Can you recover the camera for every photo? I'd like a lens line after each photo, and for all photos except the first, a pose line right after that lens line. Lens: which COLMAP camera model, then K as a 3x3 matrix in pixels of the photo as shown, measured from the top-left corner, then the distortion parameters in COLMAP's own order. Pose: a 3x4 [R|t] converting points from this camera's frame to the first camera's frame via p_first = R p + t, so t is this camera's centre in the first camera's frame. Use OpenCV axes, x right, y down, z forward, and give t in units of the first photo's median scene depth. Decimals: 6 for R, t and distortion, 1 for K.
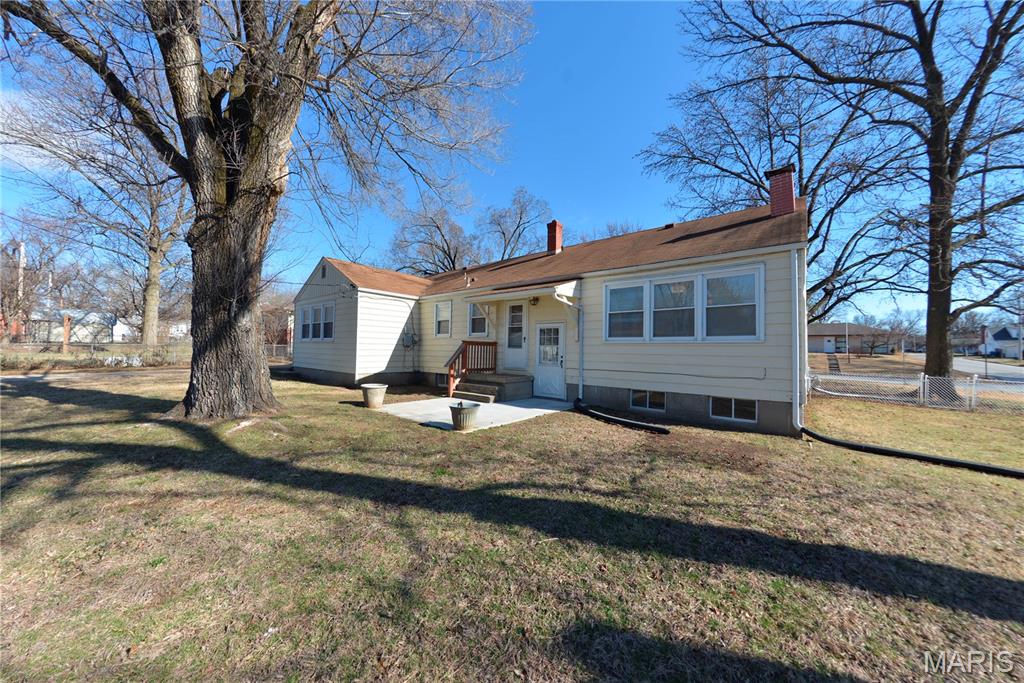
lens RADIAL K [[357.6, 0, 512.0], [0, 357.6, 341.5], [0, 0, 1]] dist [-0.001351, -0.000065]
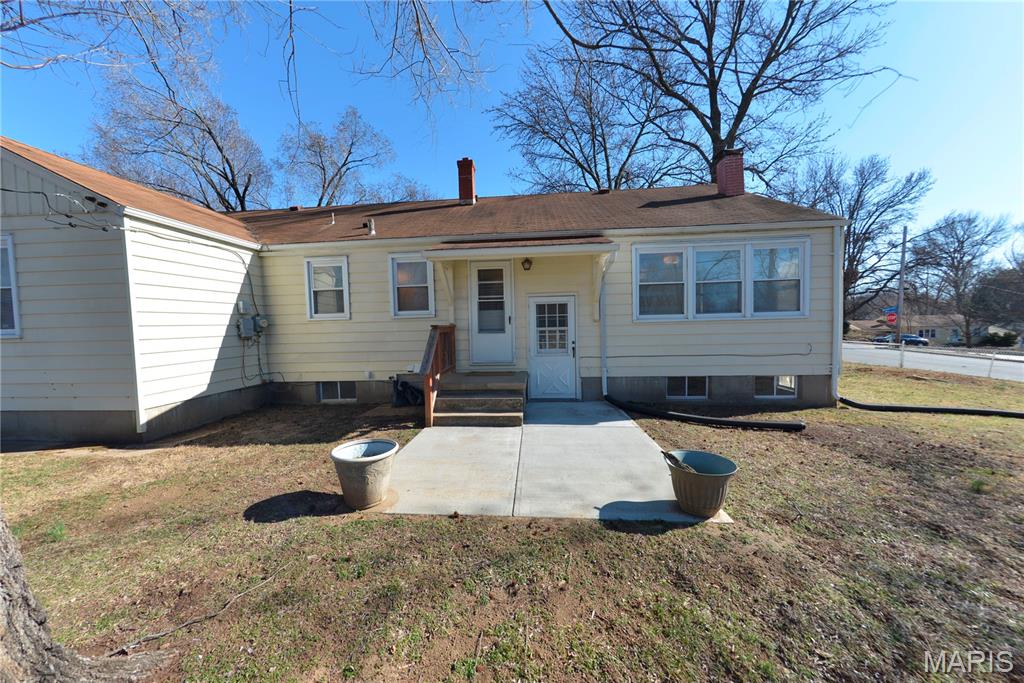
lens RADIAL K [[357.6, 0, 512.0], [0, 357.6, 341.5], [0, 0, 1]] dist [-0.001351, -0.000065]
pose [[0.809990, -0.063252, 0.583023, -0.360744], [0.022172, 0.996759, 0.077334, -0.017538], [-0.586025, -0.049713, 0.808767, 0.437235]]
